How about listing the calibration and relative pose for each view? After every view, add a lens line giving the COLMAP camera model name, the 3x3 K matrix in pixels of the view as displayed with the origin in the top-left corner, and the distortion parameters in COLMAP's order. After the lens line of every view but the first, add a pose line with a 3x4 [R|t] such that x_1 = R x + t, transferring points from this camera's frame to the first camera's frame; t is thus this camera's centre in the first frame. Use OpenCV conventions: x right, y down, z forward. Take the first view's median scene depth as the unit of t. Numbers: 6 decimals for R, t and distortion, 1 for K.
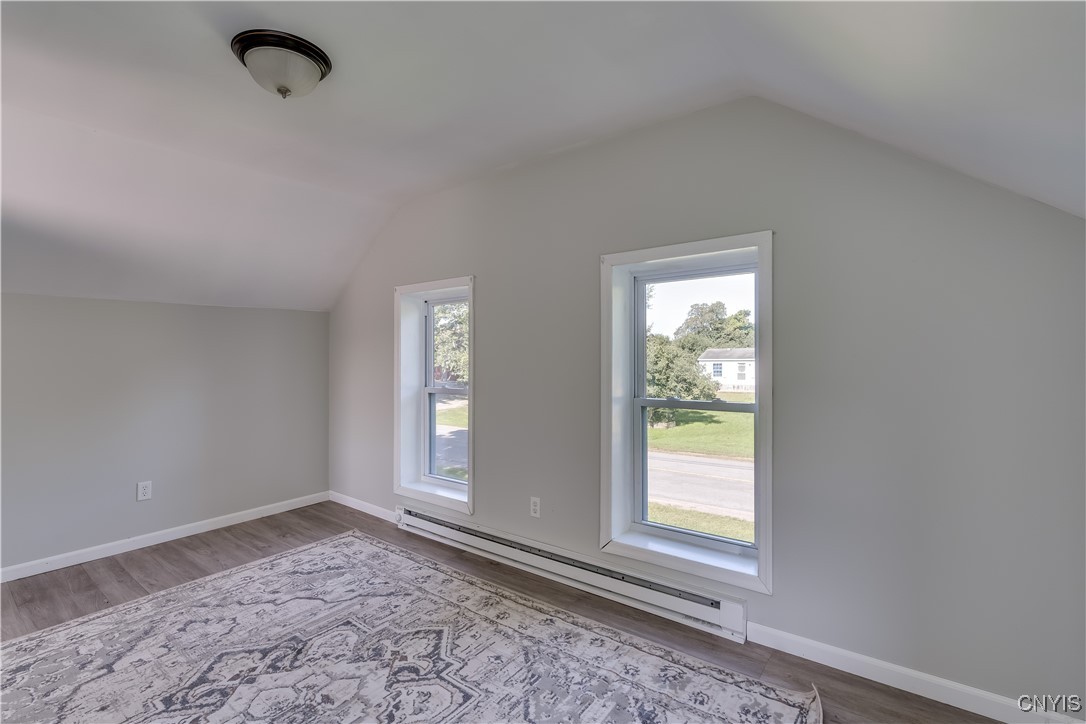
lens RADIAL K [[491.7, 0, 539.3], [0, 491.7, 354.5], [0, 0, 1]] dist [-0.009641, 0.003854]
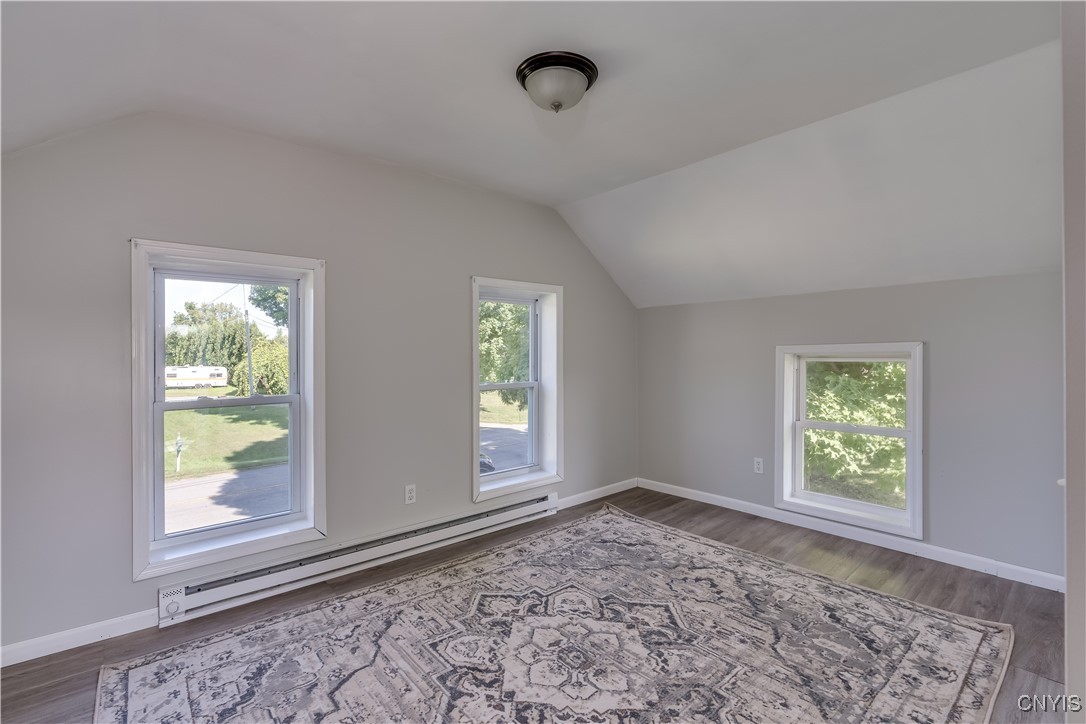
lens RADIAL K [[491.7, 0, 544.7], [0, 491.7, 359.1], [0, 0, 1]] dist [-0.009641, 0.003854]
pose [[0.199001, -0.000419, 0.979999, -1.421437], [0.006158, 0.999981, -0.000823, 0.028734], [-0.979980, 0.006199, 0.198999, 0.711105]]
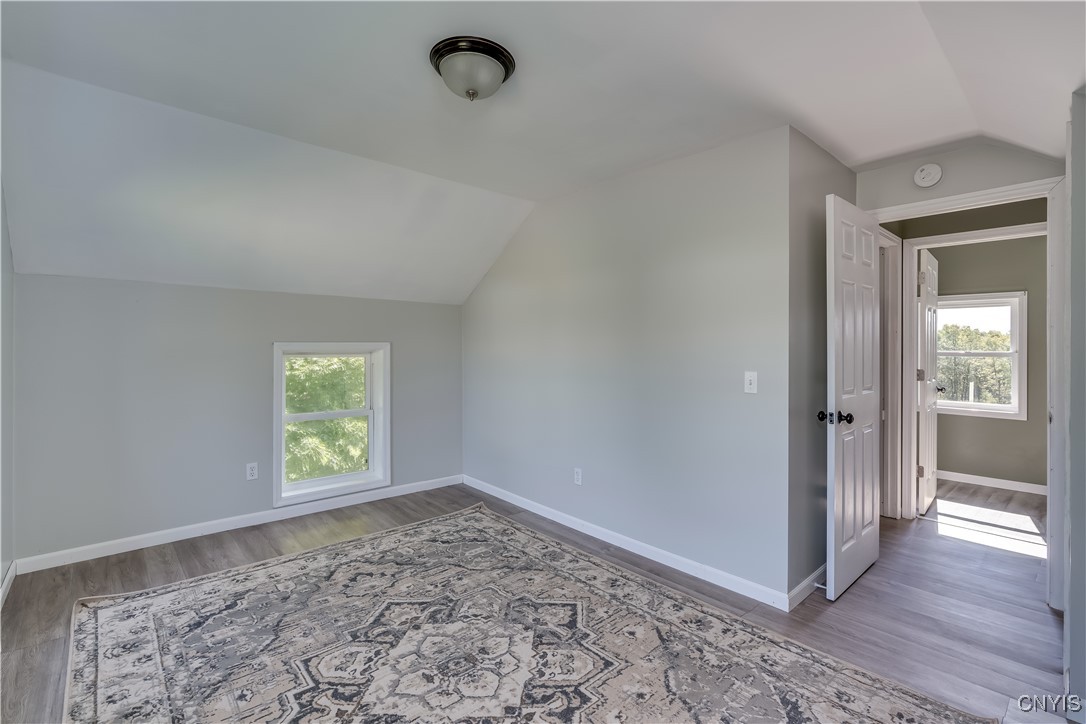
lens RADIAL K [[491.7, 0, 540.1], [0, 491.7, 357.6], [0, 0, 1]] dist [-0.009641, 0.003854]
pose [[-0.983280, 0.003716, 0.182060, -0.769877], [0.006651, 0.999858, 0.015513, 0.014831], [-0.181976, 0.016464, -0.983165, 1.766215]]
